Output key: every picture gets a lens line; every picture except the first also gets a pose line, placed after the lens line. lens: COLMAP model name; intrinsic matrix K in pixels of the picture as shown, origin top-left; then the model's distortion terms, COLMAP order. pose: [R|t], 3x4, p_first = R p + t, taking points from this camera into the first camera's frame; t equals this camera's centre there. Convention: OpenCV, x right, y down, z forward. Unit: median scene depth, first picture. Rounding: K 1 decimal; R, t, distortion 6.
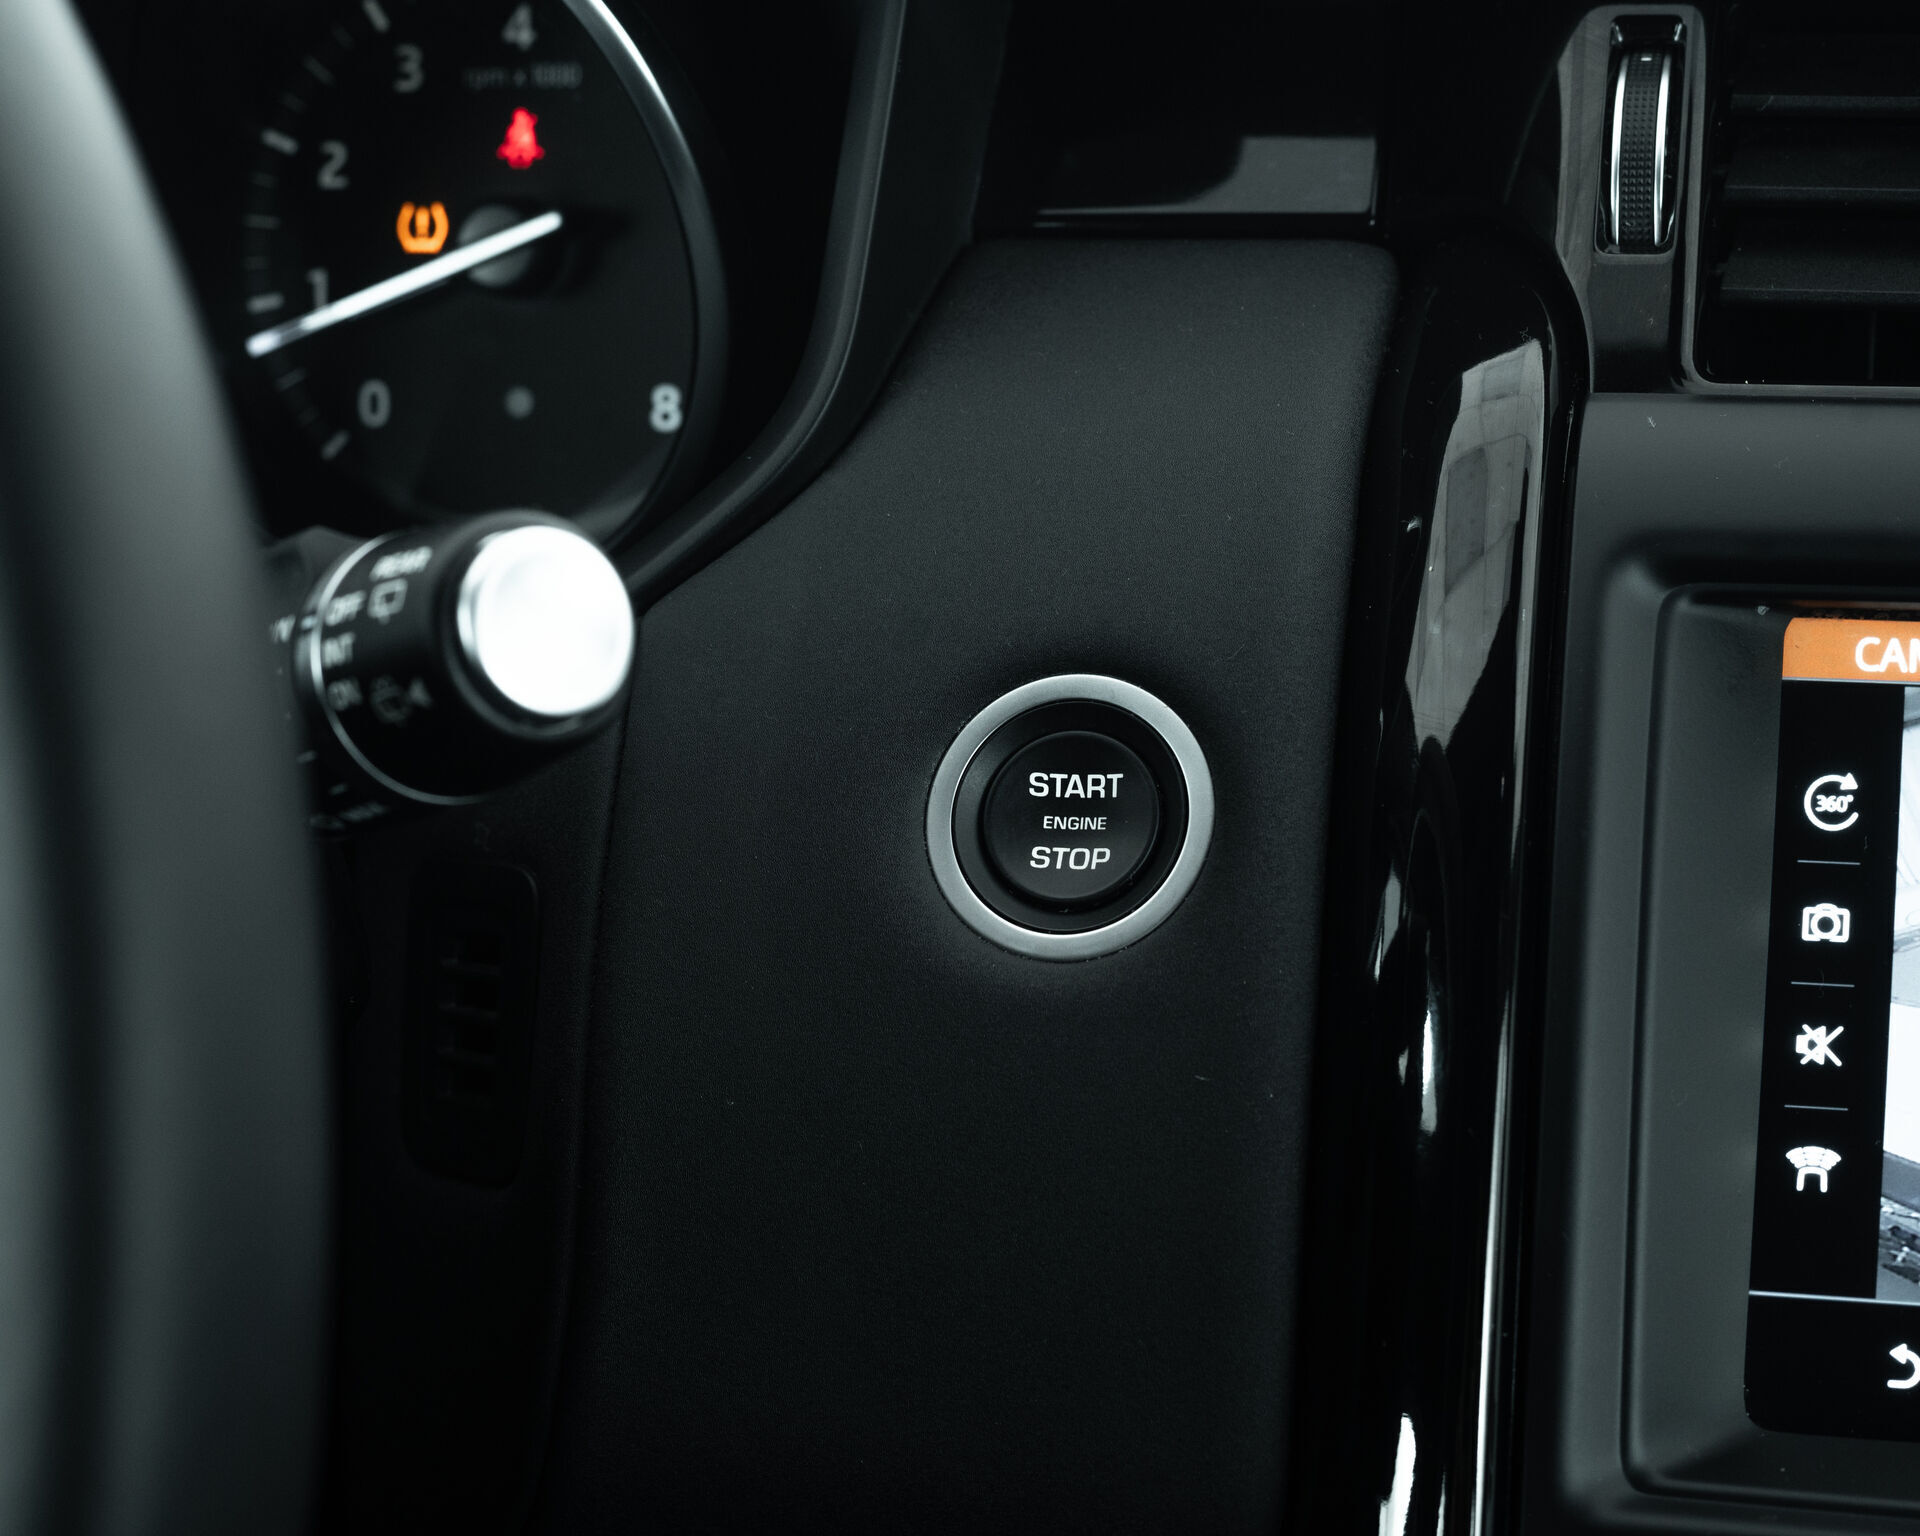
lens RADIAL K [[3507.8, 0, 960.0], [0, 3507.8, 768.0], [0, 0, 1]] dist [-0.057571, -0.030953]
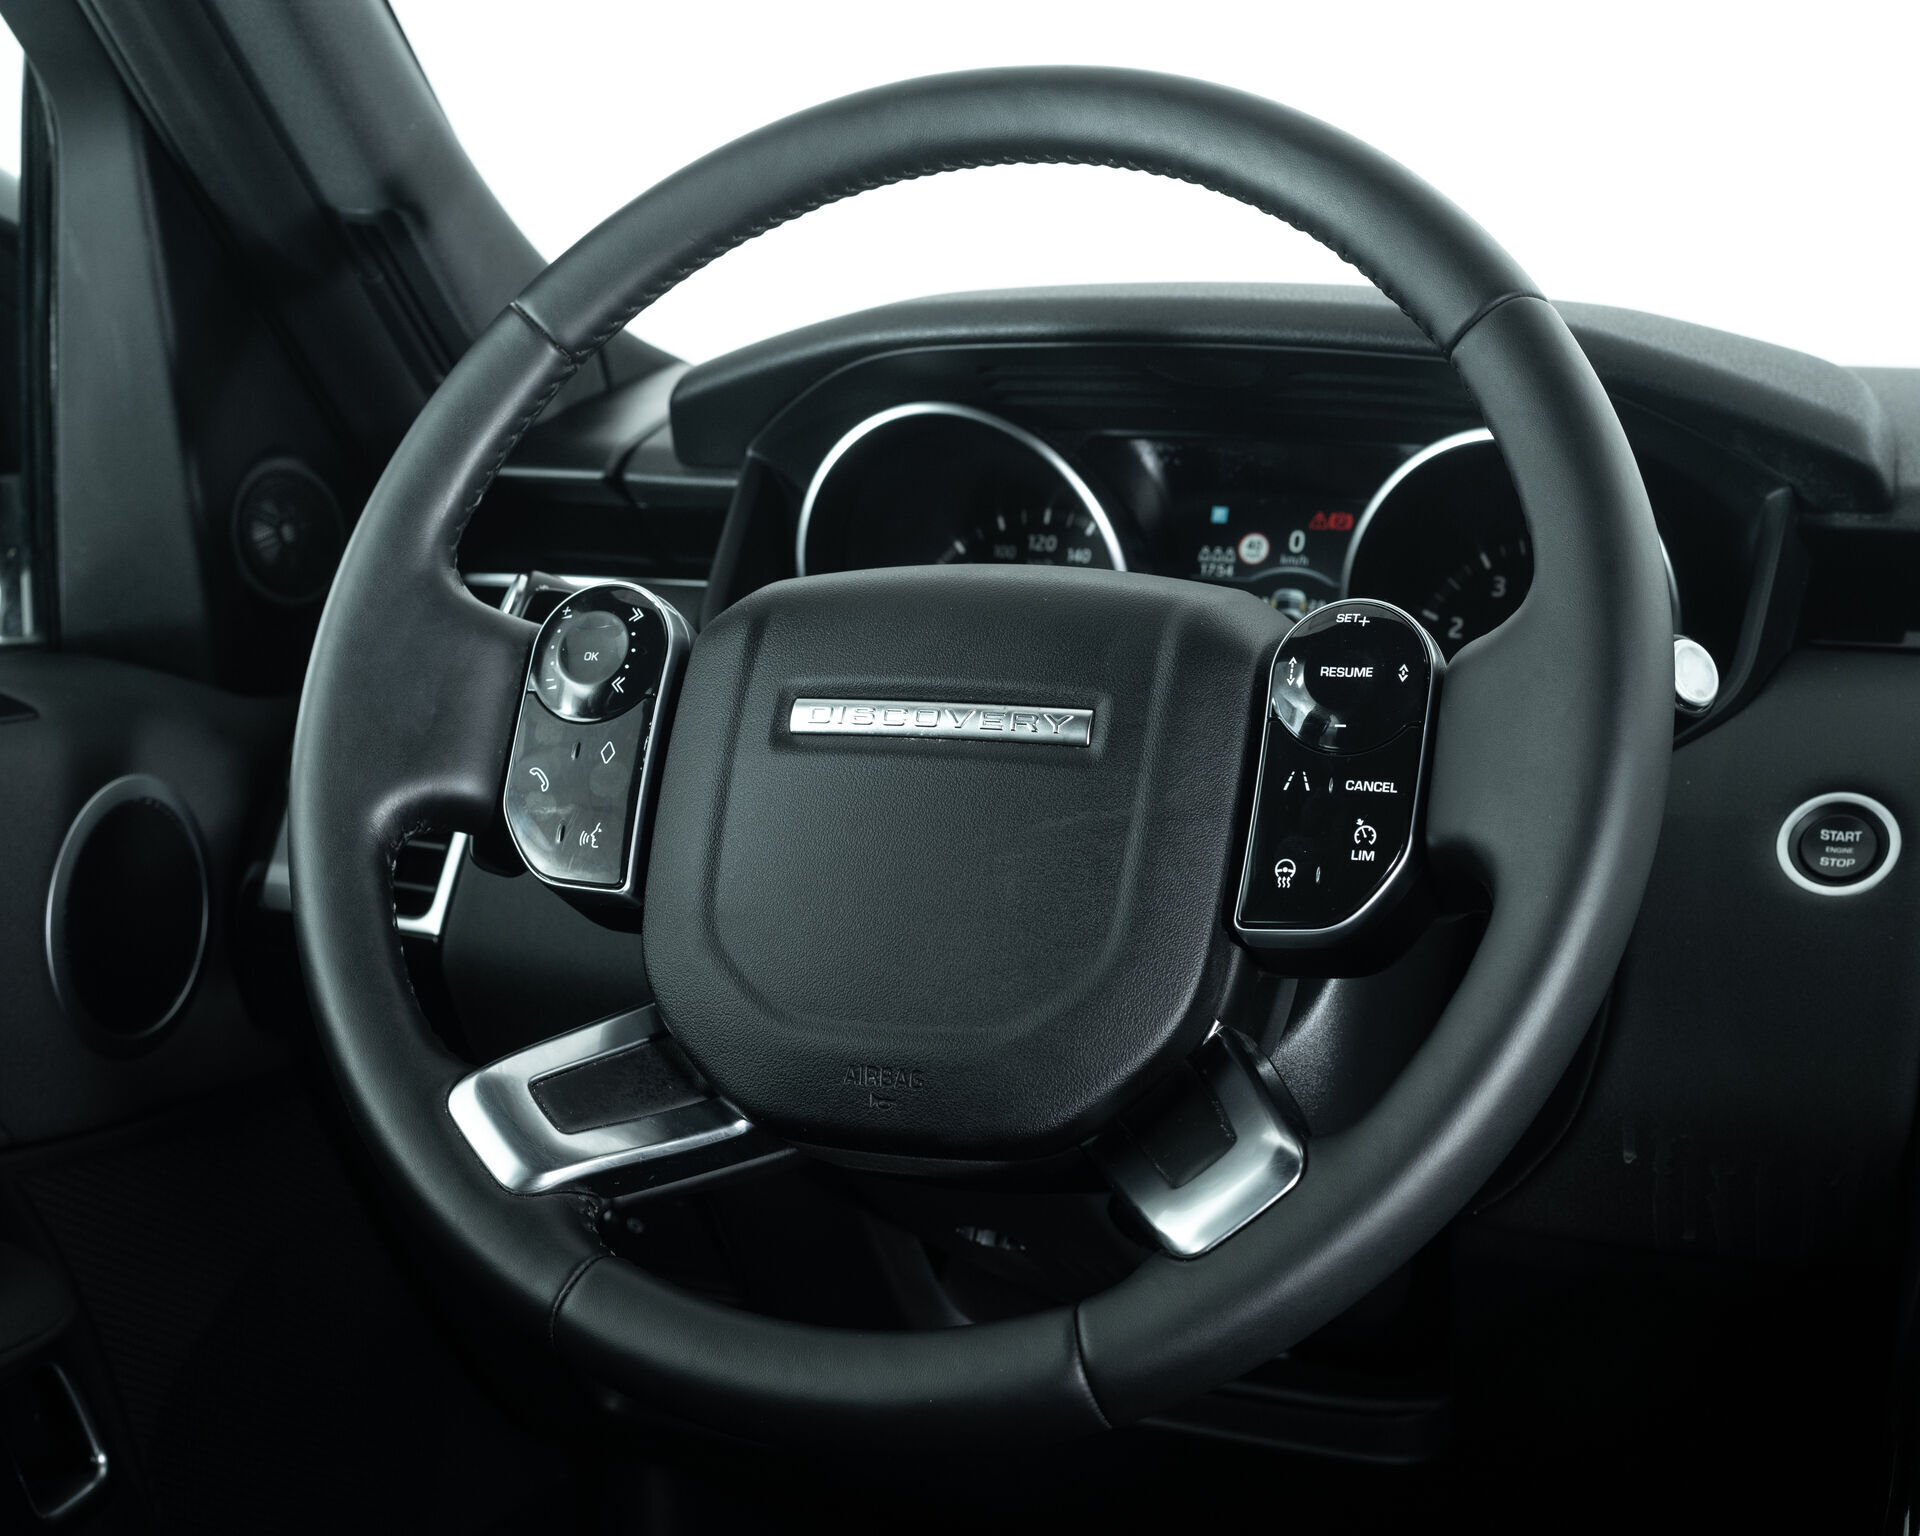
lens RADIAL K [[3448.8, 0, 928.3], [0, 3448.8, 771.1], [0, 0, 1]] dist [-0.149202, 0.094274]
pose [[0.984283, 0.113952, -0.134913, -0.270378], [-0.147433, 0.950773, -0.272569, 0.688848], [0.097212, 0.288176, 0.952630, -1.289131]]
